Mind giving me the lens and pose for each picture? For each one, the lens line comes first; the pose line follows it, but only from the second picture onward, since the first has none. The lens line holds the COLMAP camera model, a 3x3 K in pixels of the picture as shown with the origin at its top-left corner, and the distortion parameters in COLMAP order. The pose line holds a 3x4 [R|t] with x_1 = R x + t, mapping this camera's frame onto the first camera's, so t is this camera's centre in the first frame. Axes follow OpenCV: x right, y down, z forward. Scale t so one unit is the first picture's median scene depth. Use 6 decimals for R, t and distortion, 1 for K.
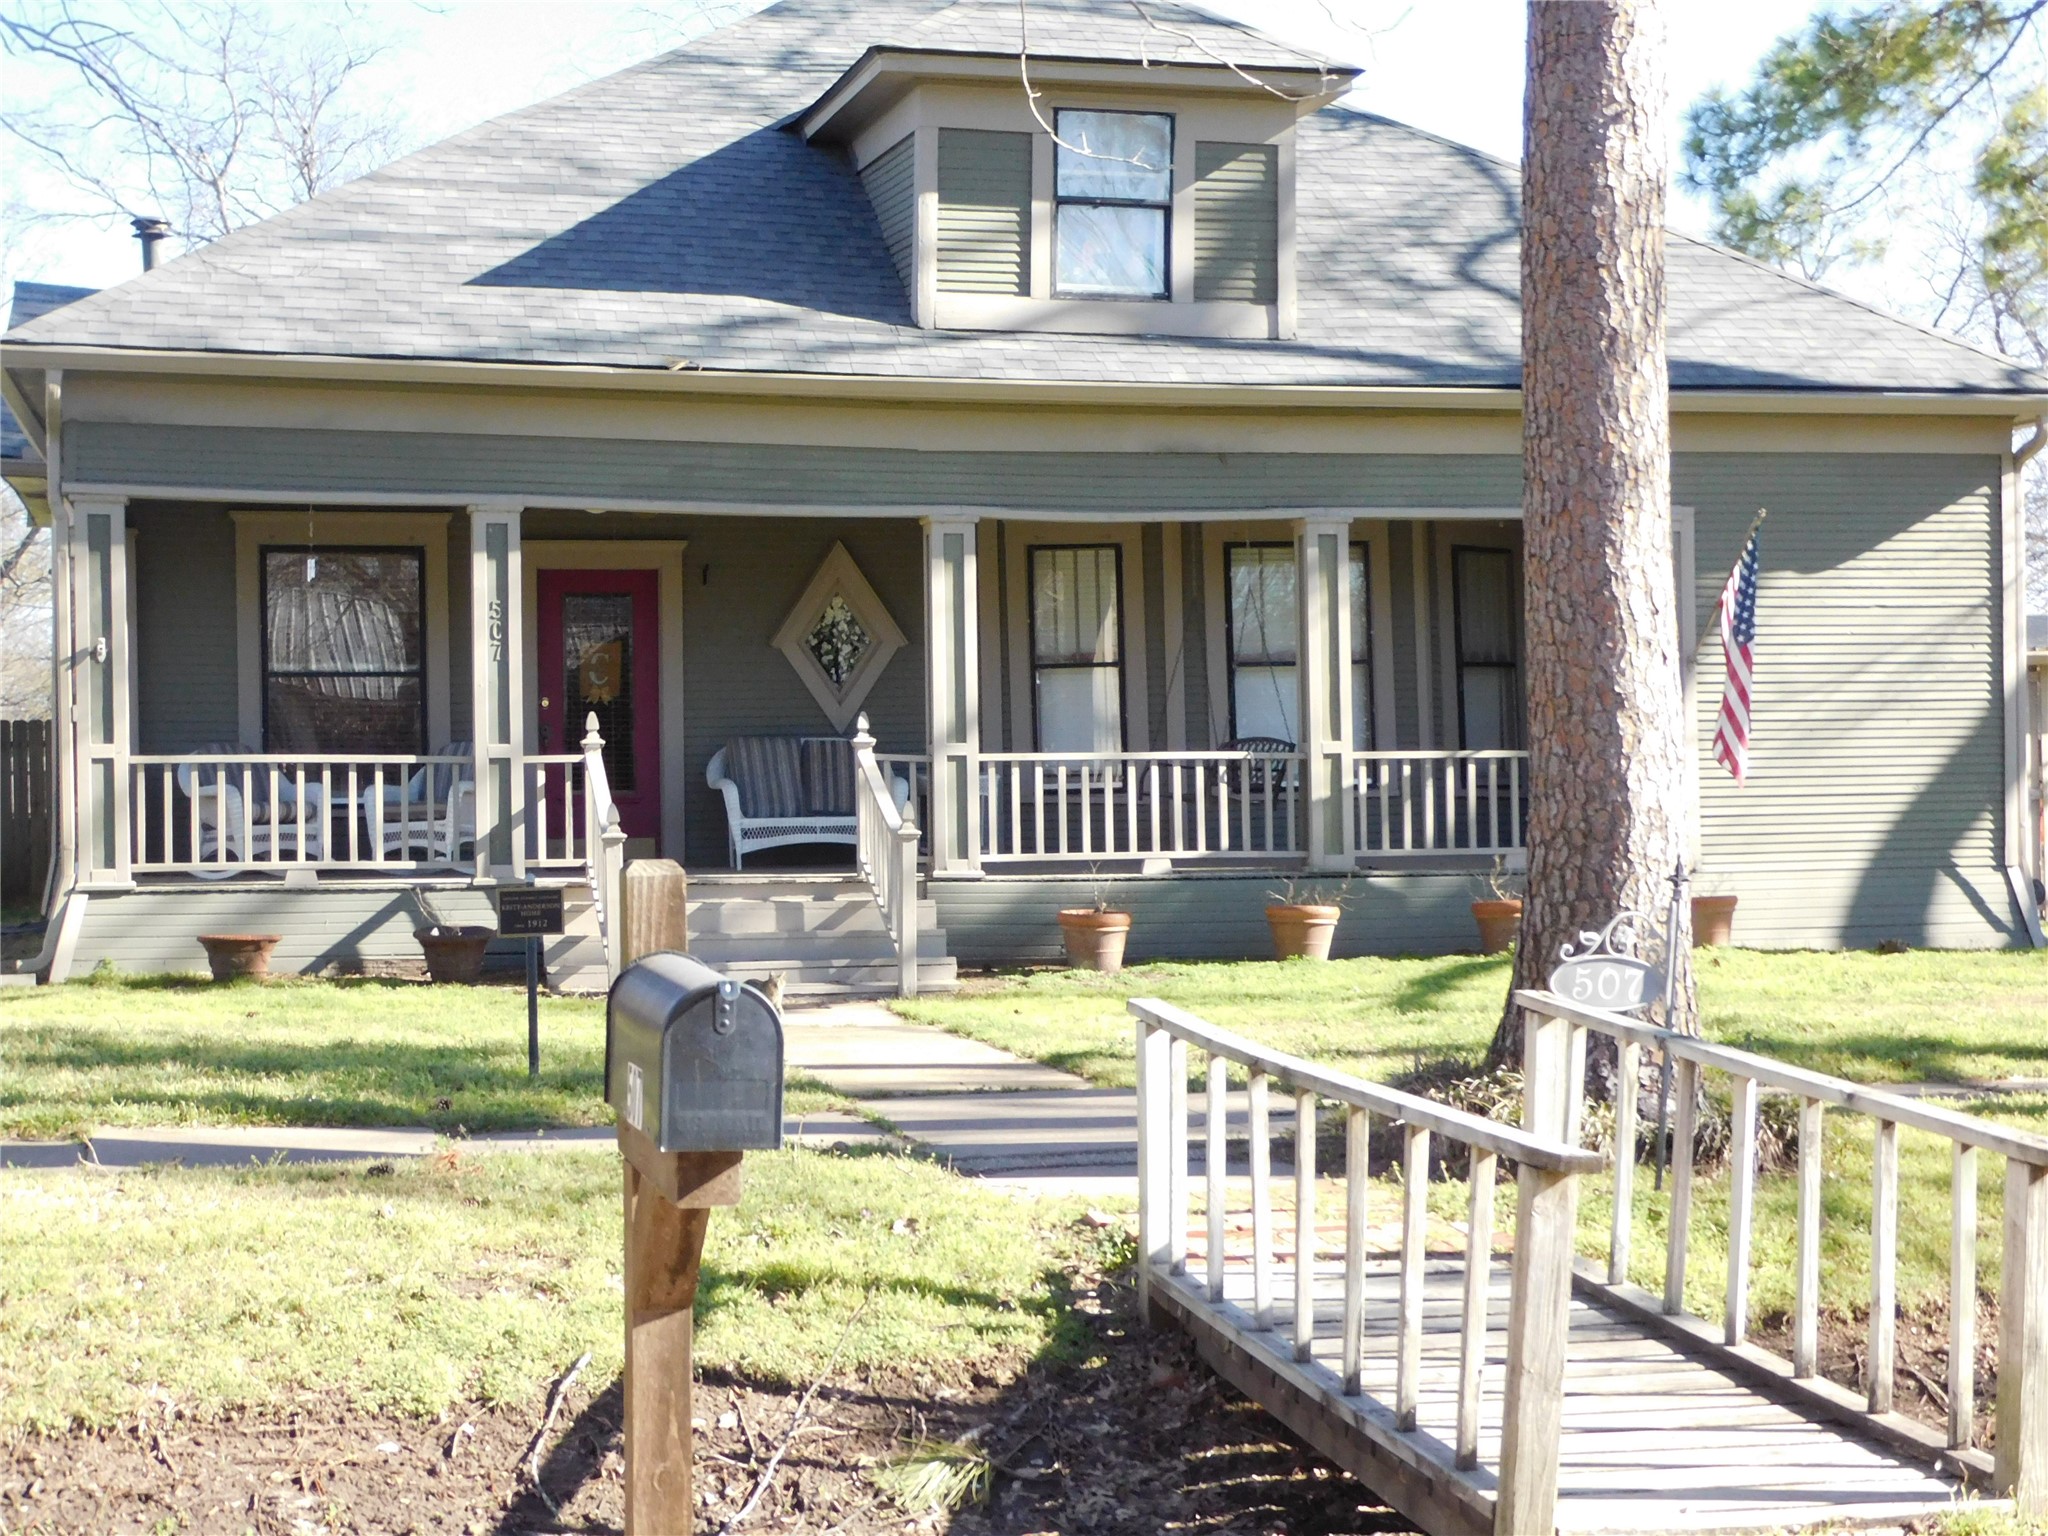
lens RADIAL K [[2929.3, 0, 1024.0], [0, 2929.3, 768.0], [0, 0, 1]] dist [0.045709, 0.067492]
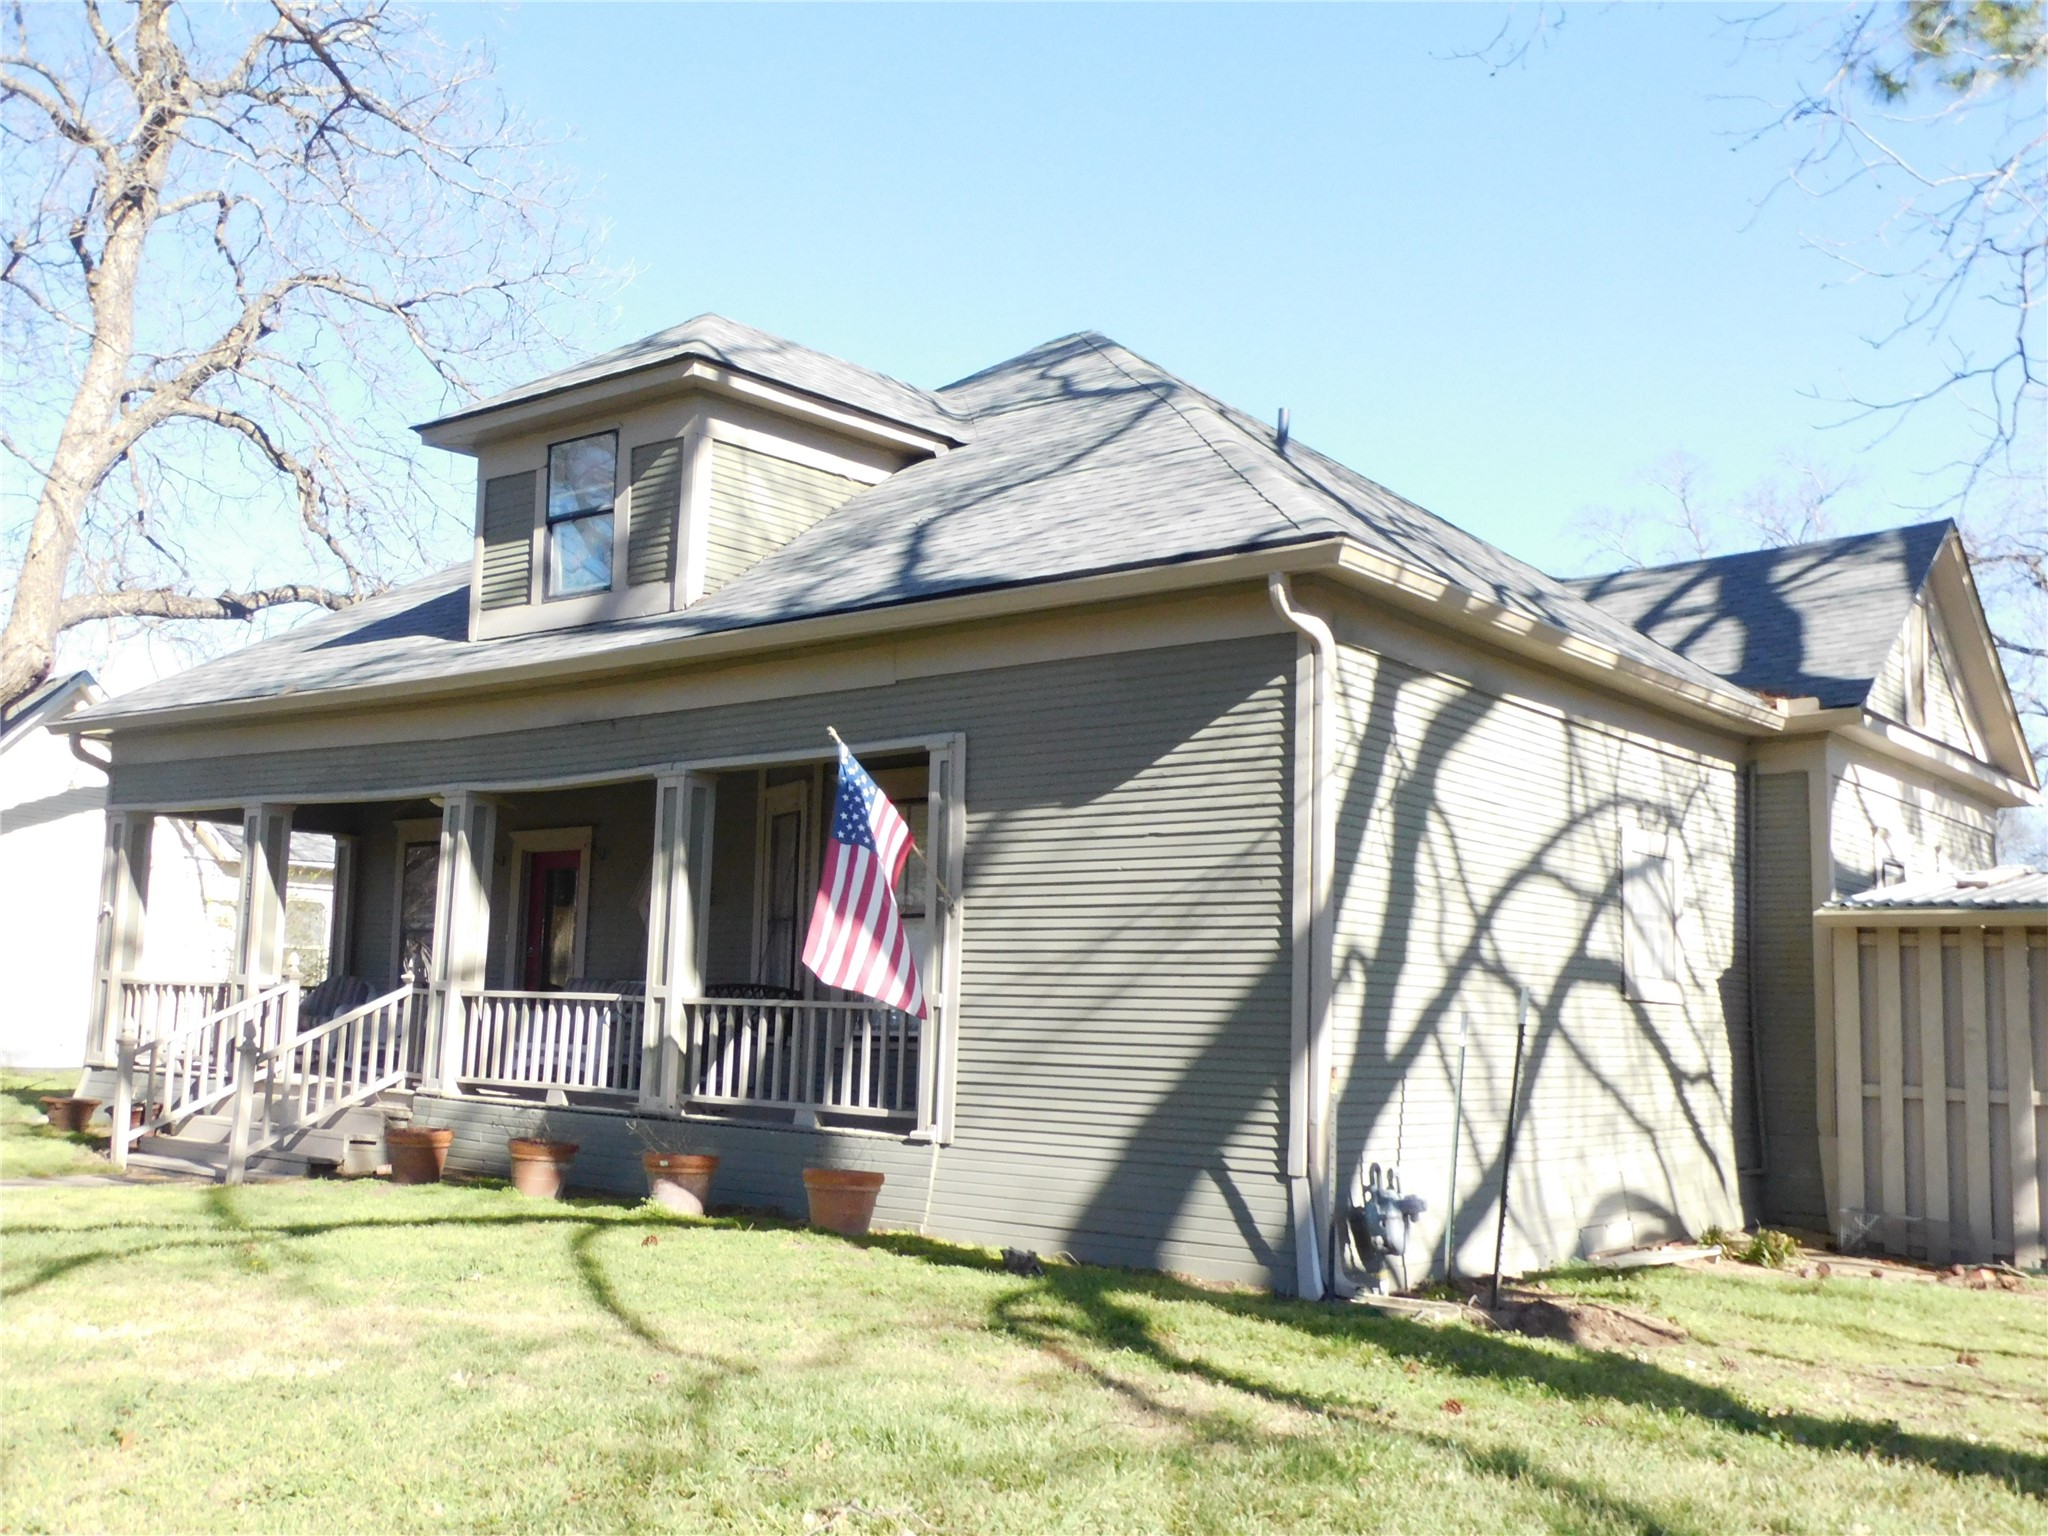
lens RADIAL K [[1929.3, 0, 1031.4], [0, 1929.3, 775.8], [0, 0, 1]] dist [-0.007321, 0.090798]
pose [[0.606787, -0.069772, -0.791796, 0.735211], [-0.037604, 0.992505, -0.116276, -0.008372], [0.793974, 0.100330, 0.599616, 0.694817]]
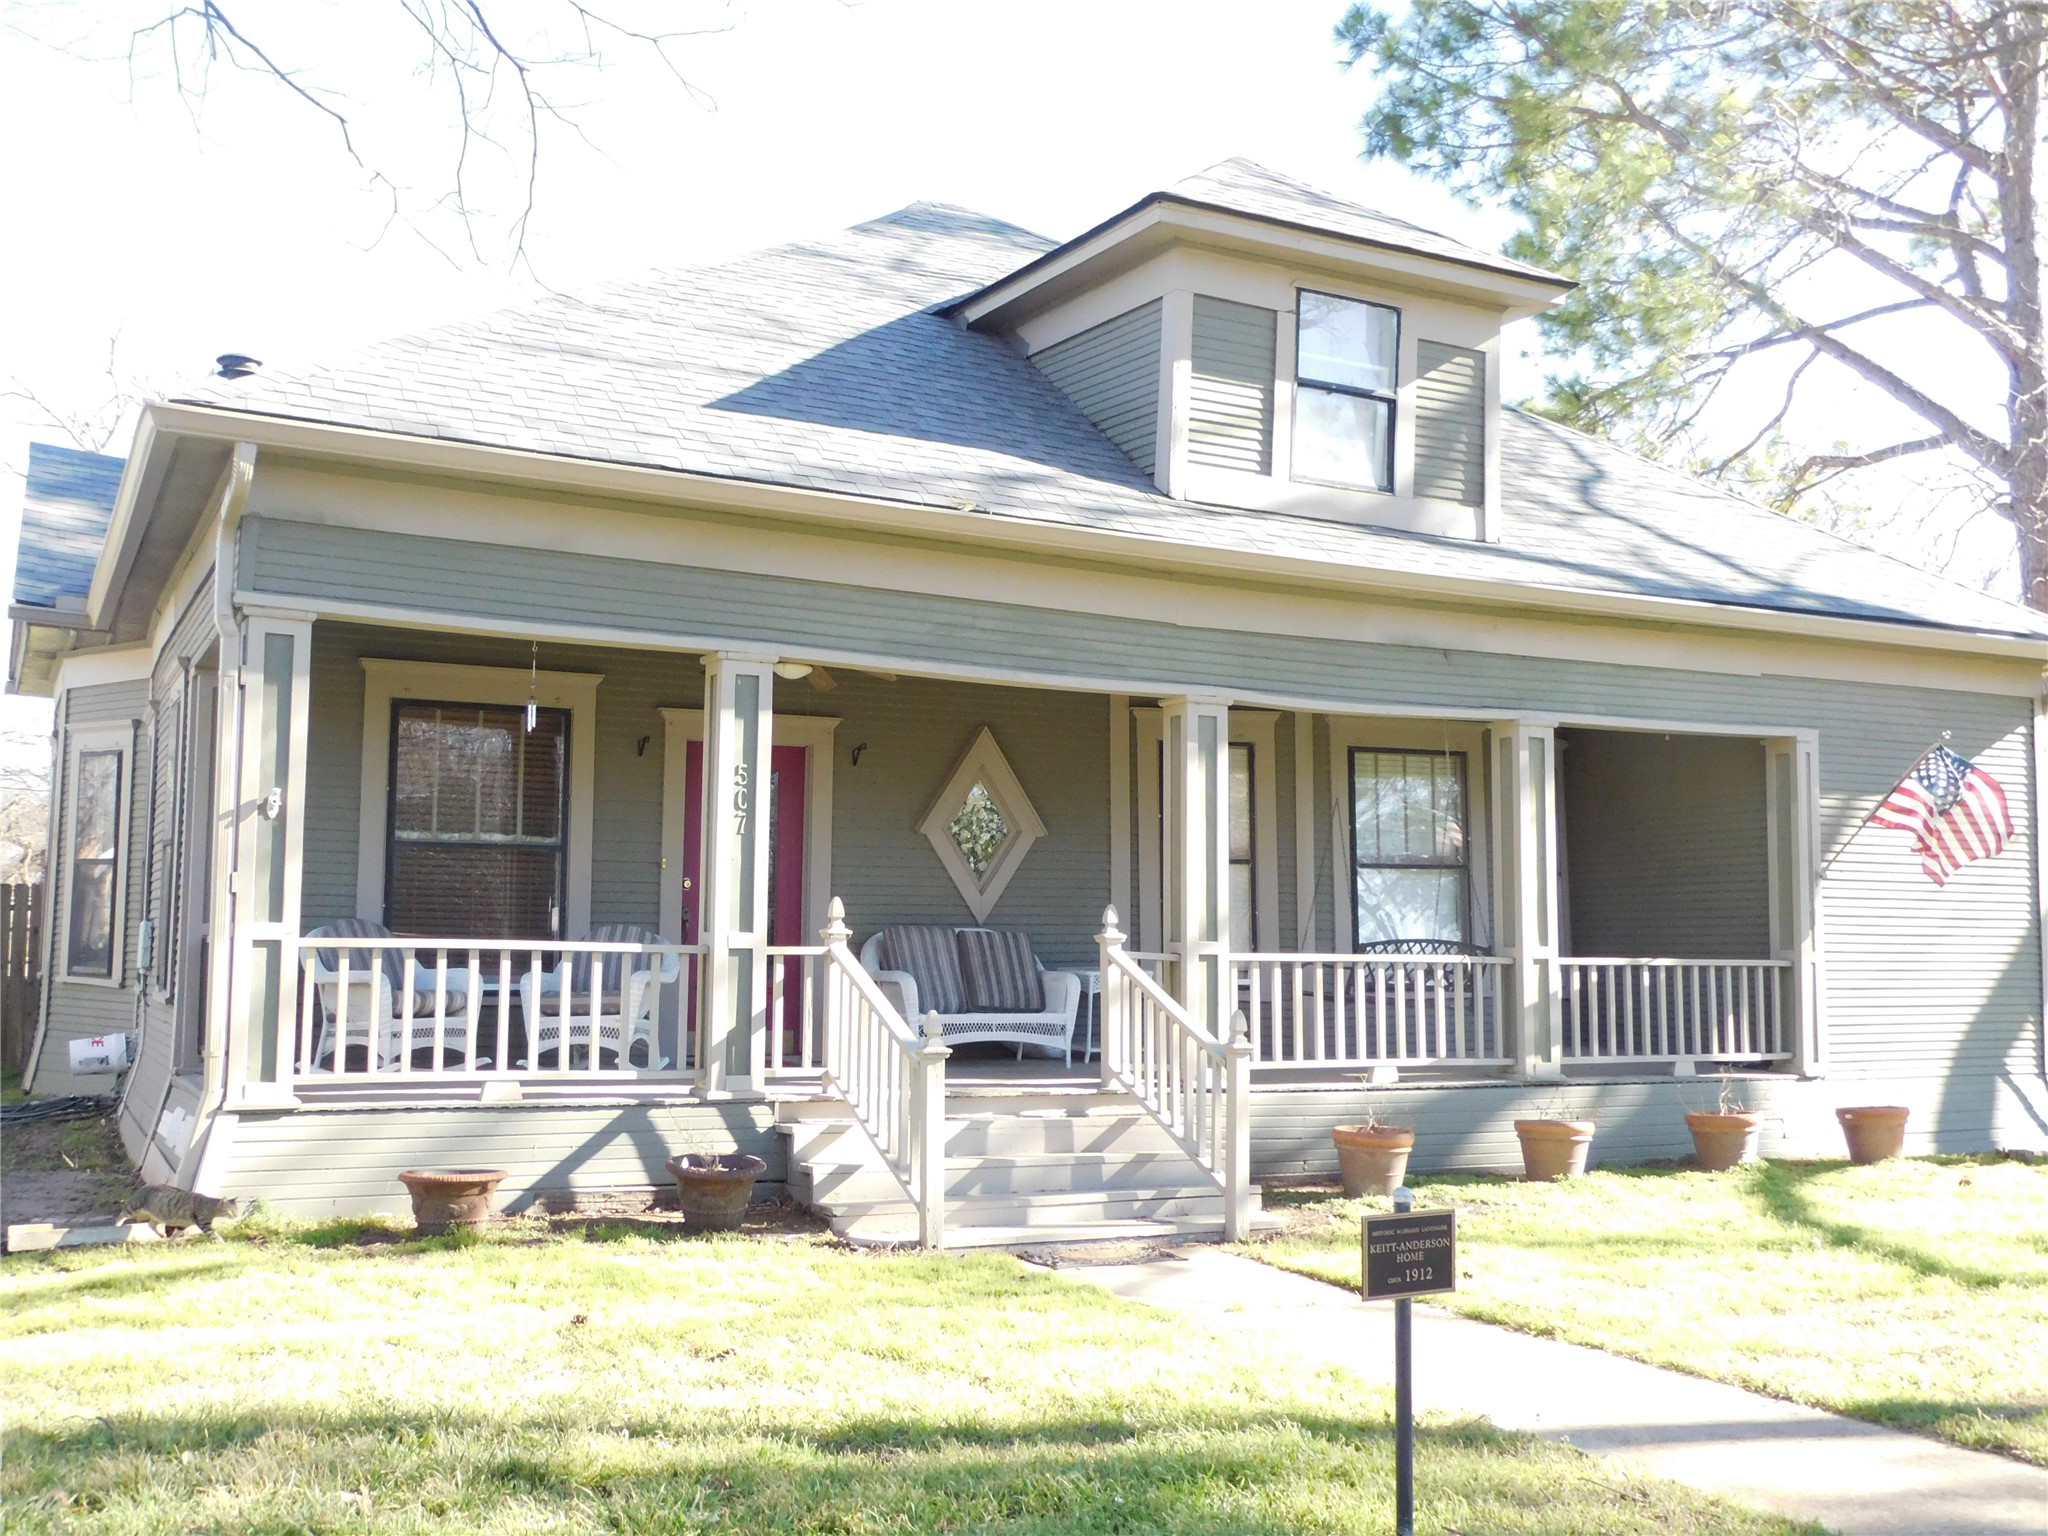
lens RADIAL K [[1929.3, 0, 1031.4], [0, 1929.3, 775.8], [0, 0, 1]] dist [-0.007321, 0.090798]
pose [[0.973453, 0.041377, 0.225117, -0.211663], [-0.022398, 0.996024, -0.086219, -0.006569], [-0.227790, 0.078888, 0.970509, 0.409113]]
